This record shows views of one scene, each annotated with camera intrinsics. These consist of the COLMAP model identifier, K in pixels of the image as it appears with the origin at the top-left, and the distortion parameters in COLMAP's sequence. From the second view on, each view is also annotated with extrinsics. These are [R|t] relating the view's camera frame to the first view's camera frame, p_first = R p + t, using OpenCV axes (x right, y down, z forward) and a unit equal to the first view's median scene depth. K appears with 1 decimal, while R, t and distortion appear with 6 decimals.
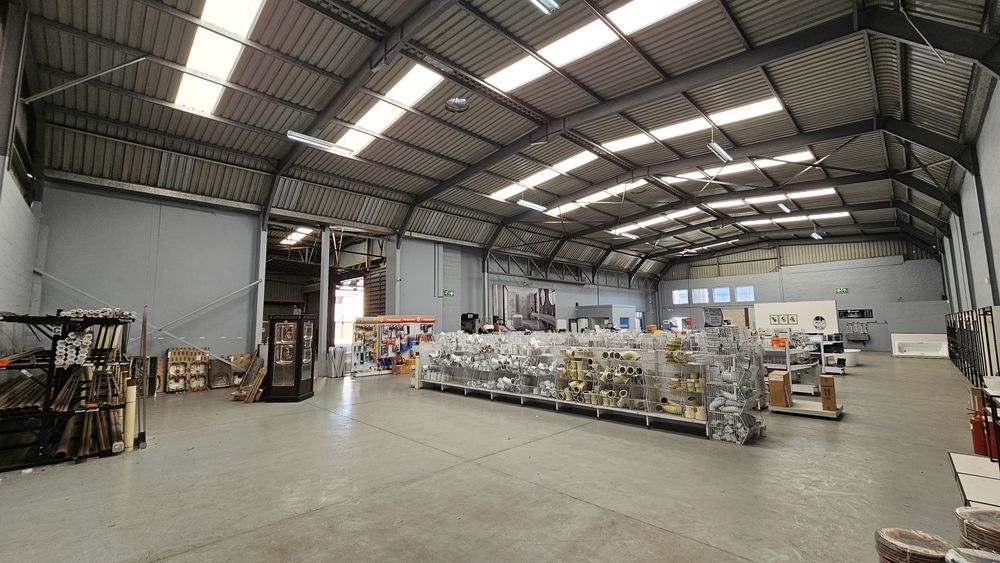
lens RADIAL K [[406.5, 0, 502.9], [0, 406.5, 278.0], [0, 0, 1]] dist [0.001132, 0.000319]
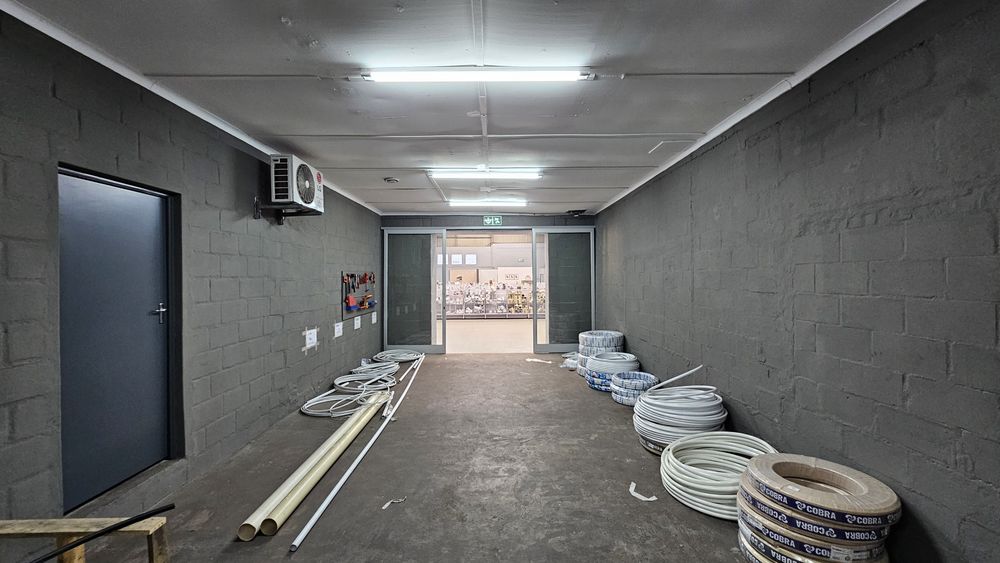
lens RADIAL K [[406.5, 0, 502.9], [0, 406.5, 278.0], [0, 0, 1]] dist [0.001132, 0.000319]
pose [[0.693943, 0.005379, 0.720010, -0.719715], [-0.084454, 0.993678, 0.073972, -0.023800], [-0.715060, -0.112140, 0.690010, -0.227801]]
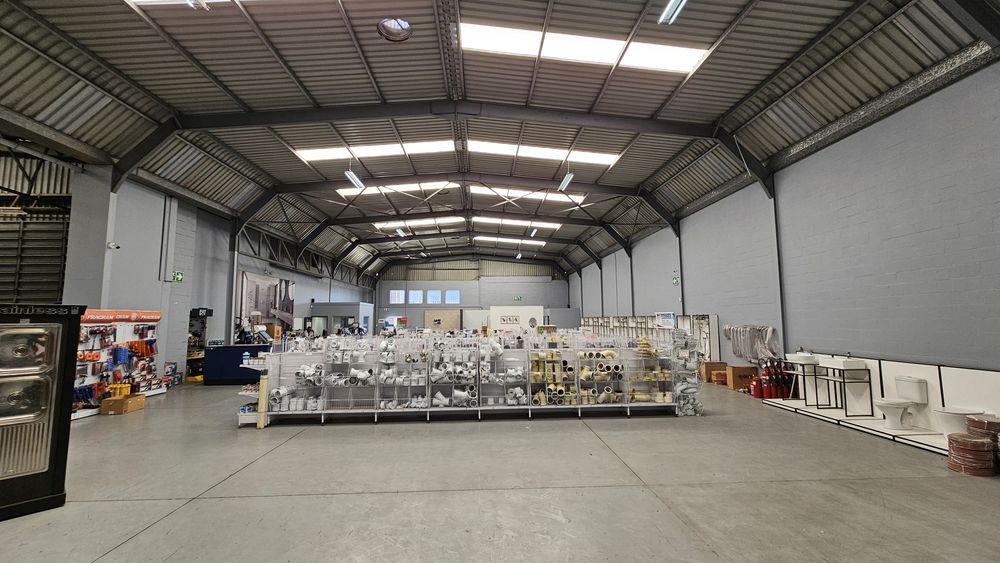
lens RADIAL K [[406.5, 0, 502.9], [0, 406.5, 278.0], [0, 0, 1]] dist [0.001132, 0.000319]
pose [[0.664517, 0.082278, 0.742730, -0.312190], [-0.085224, 0.995779, -0.034060, 0.021098], [-0.742398, -0.040665, 0.668724, 0.215670]]
